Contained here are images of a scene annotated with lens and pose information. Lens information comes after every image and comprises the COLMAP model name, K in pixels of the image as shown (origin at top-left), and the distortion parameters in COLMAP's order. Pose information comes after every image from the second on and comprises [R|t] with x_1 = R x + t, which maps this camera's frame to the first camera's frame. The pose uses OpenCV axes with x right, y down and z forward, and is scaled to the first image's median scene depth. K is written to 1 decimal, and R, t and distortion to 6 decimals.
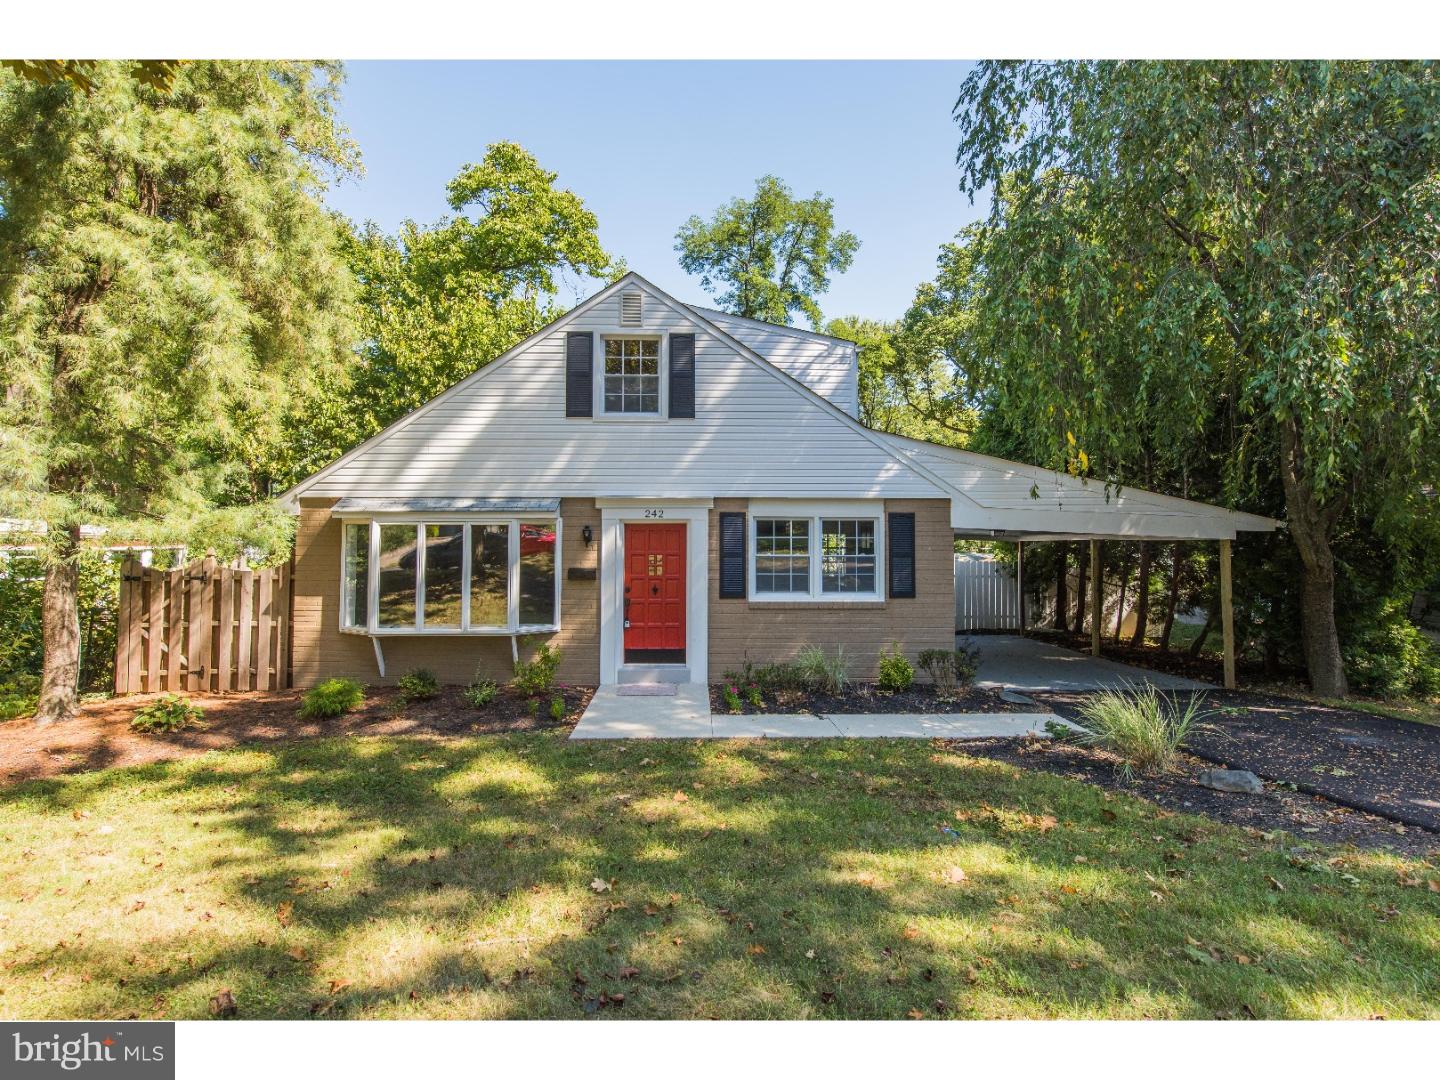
lens RADIAL K [[725.3, 0, 721.1], [0, 725.3, 512.1], [0, 0, 1]] dist [0.002365, 0.000292]
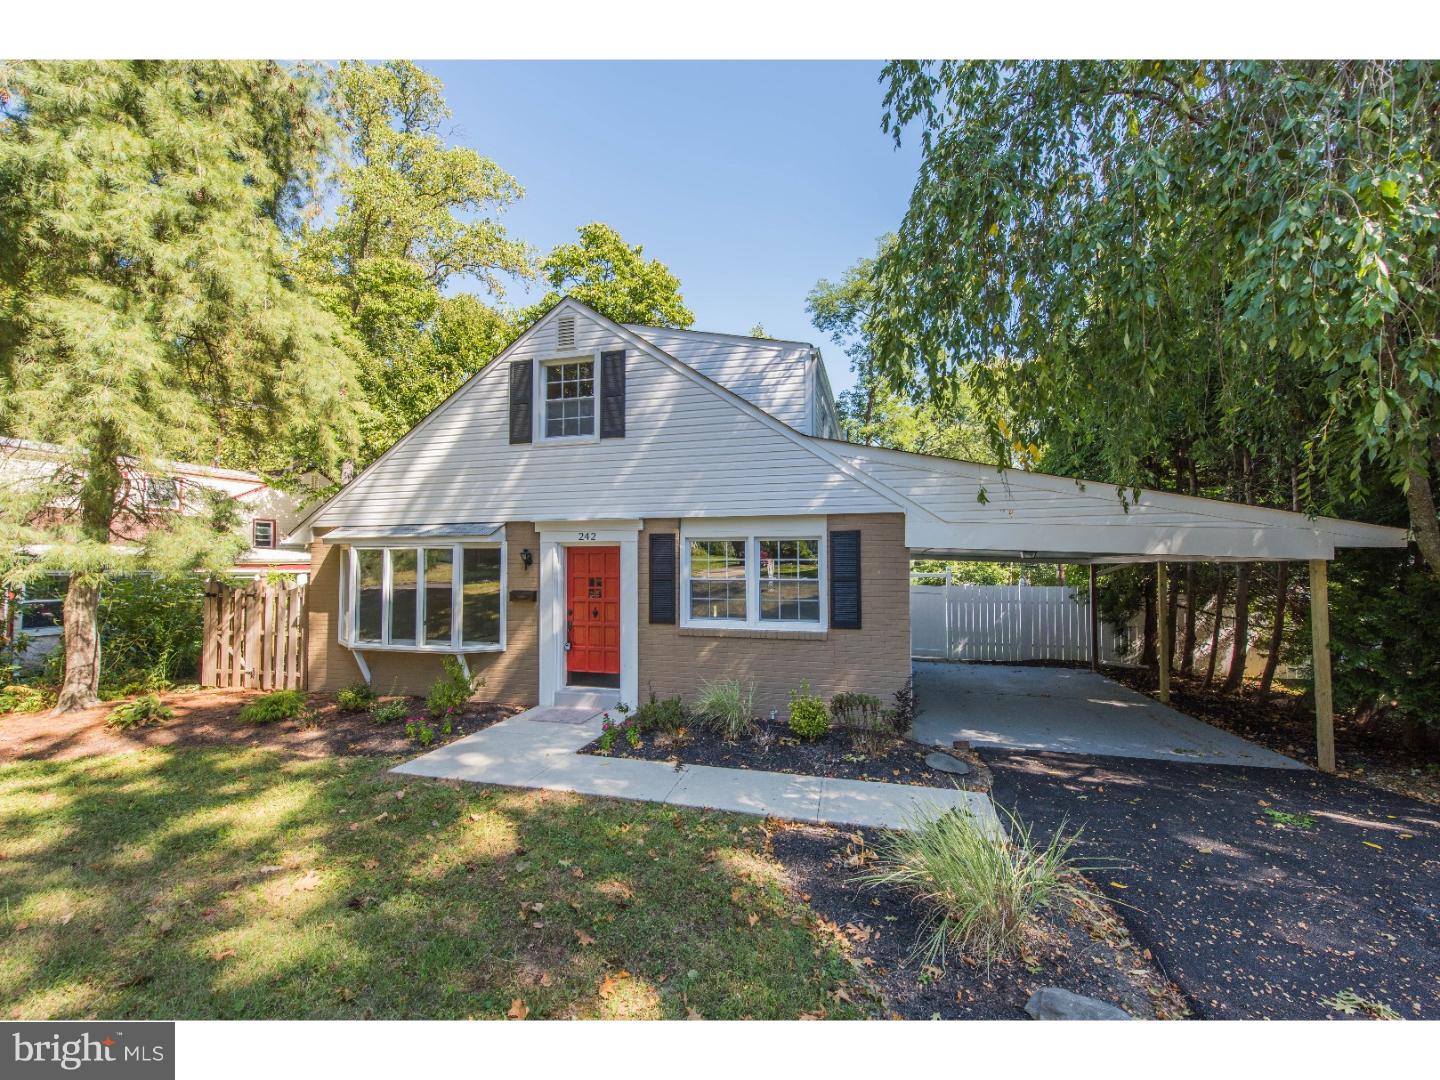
lens RADIAL K [[588.3, 0, 715.9], [0, 588.3, 545.0], [0, 0, 1]] dist [0.001709, -0.000124]
pose [[0.954754, -0.012521, -0.297133, 0.311280], [0.013820, 0.999902, 0.002273, 0.014592], [0.297075, -0.006277, 0.954833, 0.283470]]
